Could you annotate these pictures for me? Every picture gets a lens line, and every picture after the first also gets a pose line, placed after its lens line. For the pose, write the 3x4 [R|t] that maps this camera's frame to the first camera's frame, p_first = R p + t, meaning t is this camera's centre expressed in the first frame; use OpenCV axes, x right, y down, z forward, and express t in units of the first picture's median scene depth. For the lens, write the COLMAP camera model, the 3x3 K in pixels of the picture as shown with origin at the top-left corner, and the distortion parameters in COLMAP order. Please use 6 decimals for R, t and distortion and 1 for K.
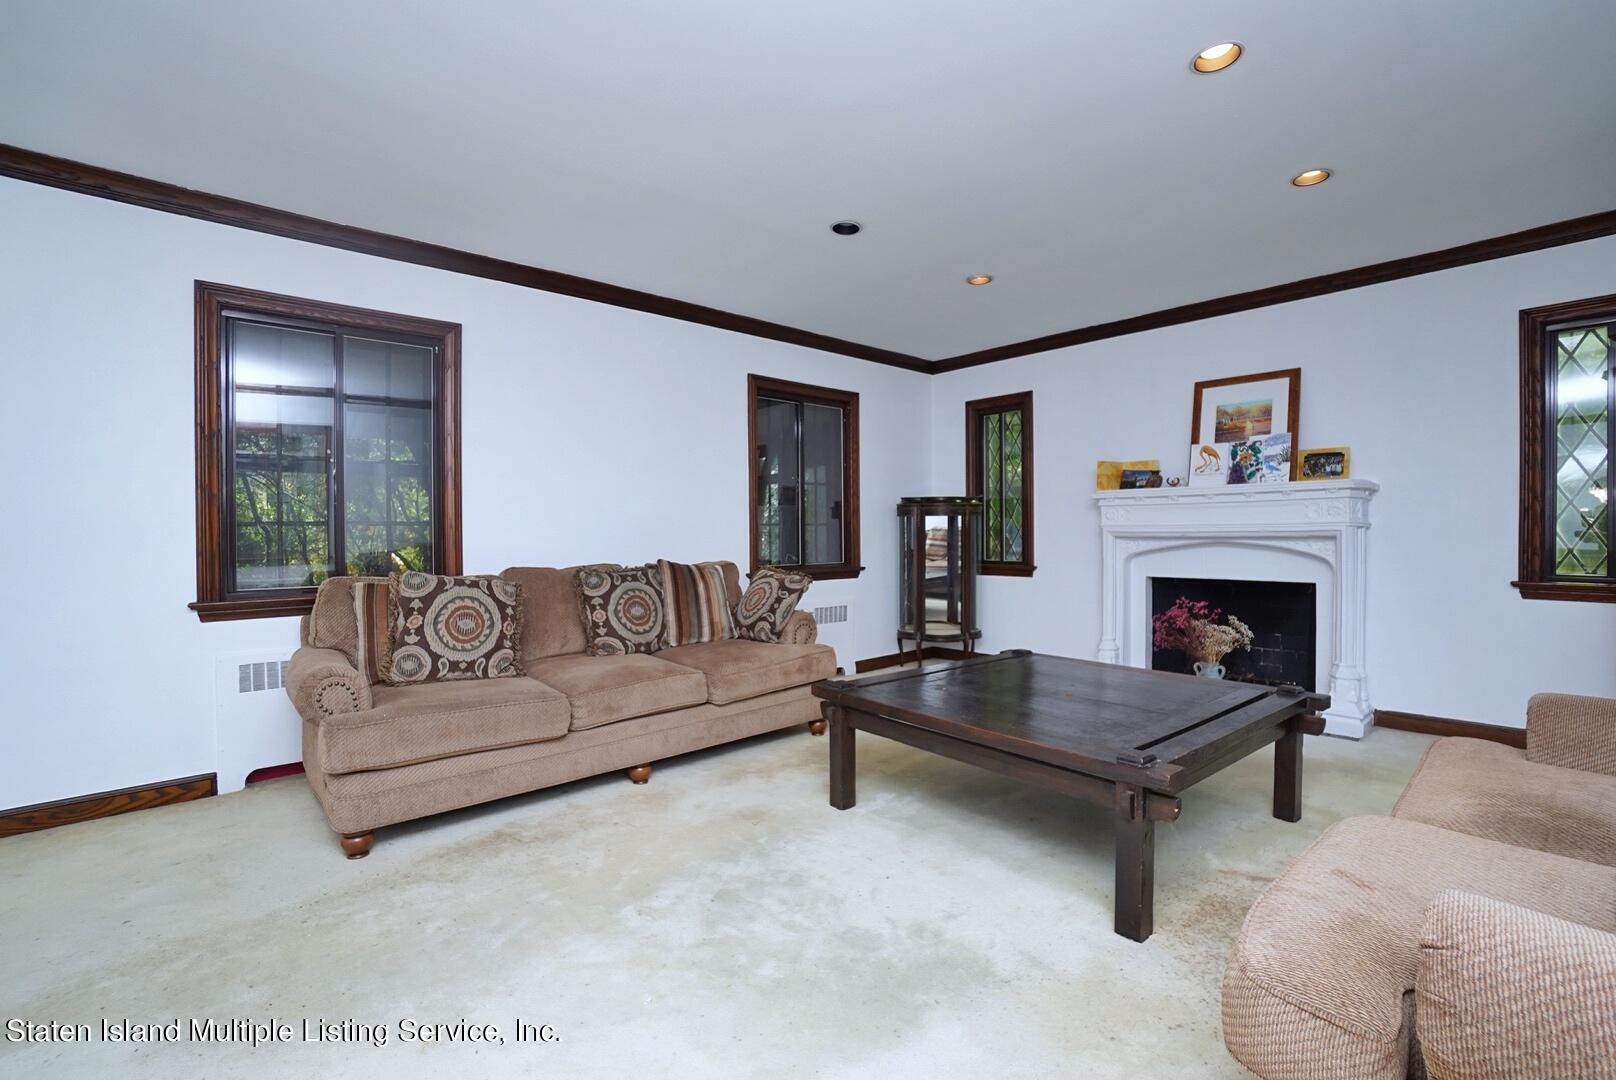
lens RADIAL K [[717.9, 0, 793.8], [0, 717.9, 537.7], [0, 0, 1]] dist [-0.023773, 0.010873]
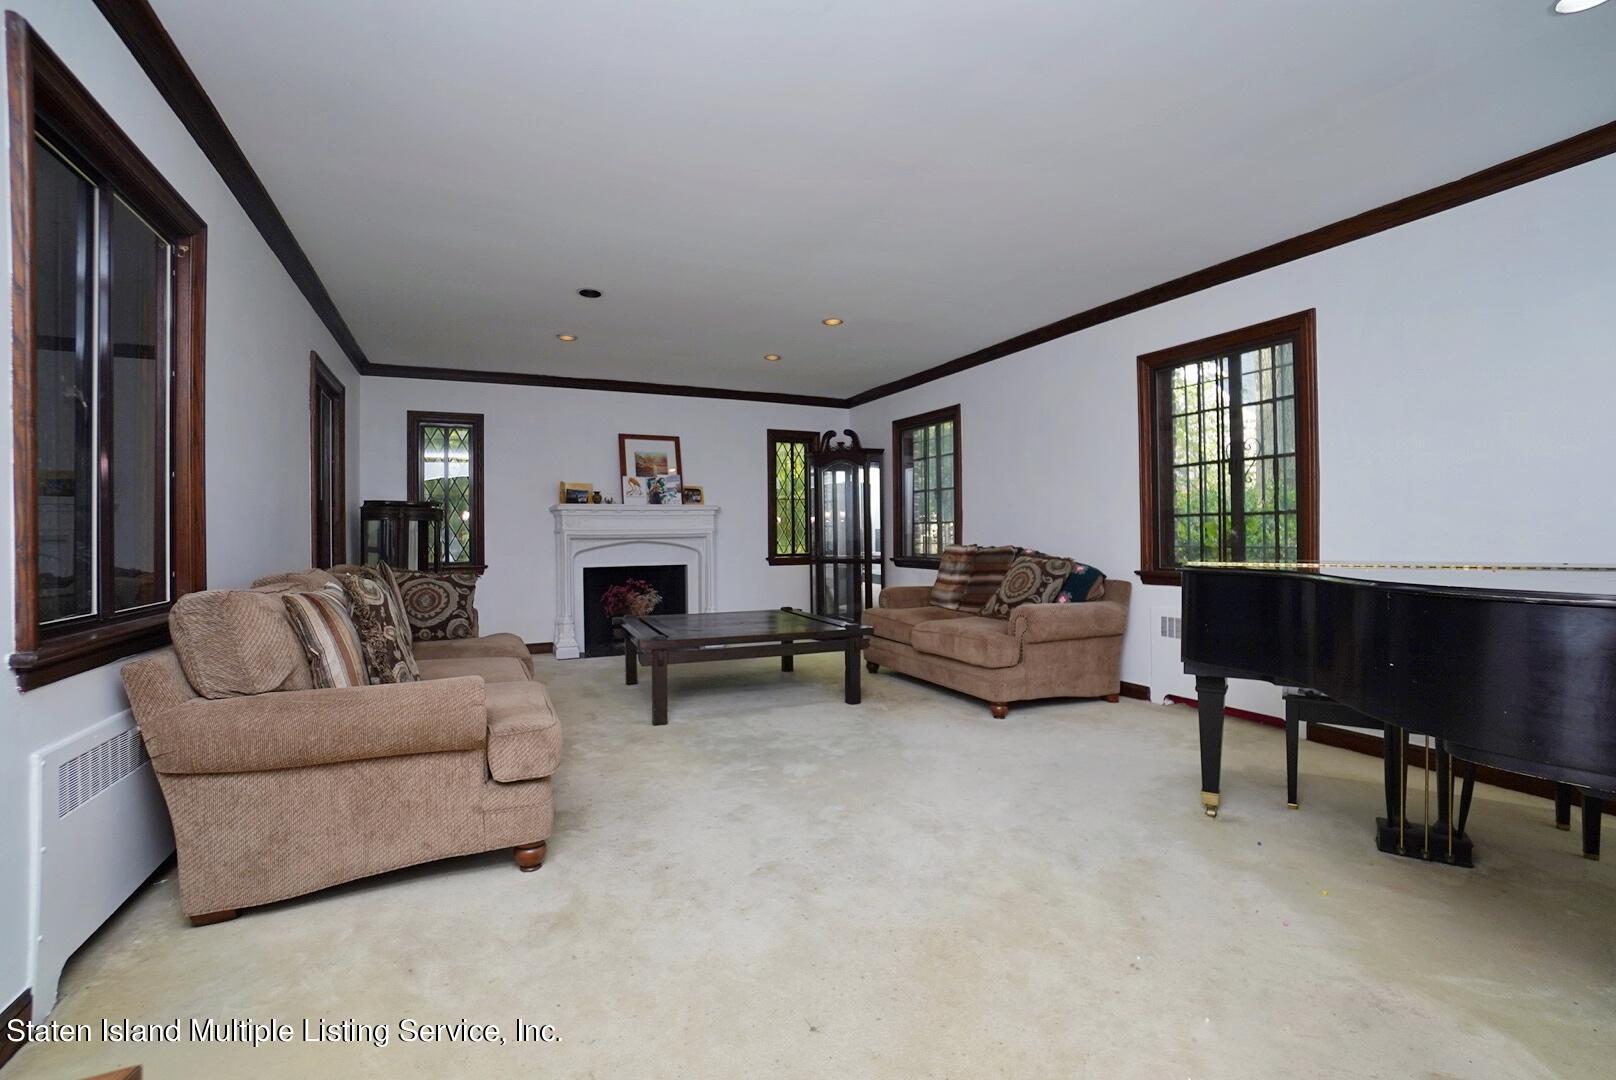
lens RADIAL K [[717.9, 0, 809.4], [0, 717.9, 538.8], [0, 0, 1]] dist [-0.023773, 0.010873]
pose [[0.310787, -0.001232, 0.950479, -1.034221], [0.018403, 0.999820, -0.004721, 0.019908], [-0.950301, 0.018959, 0.310754, 0.244060]]
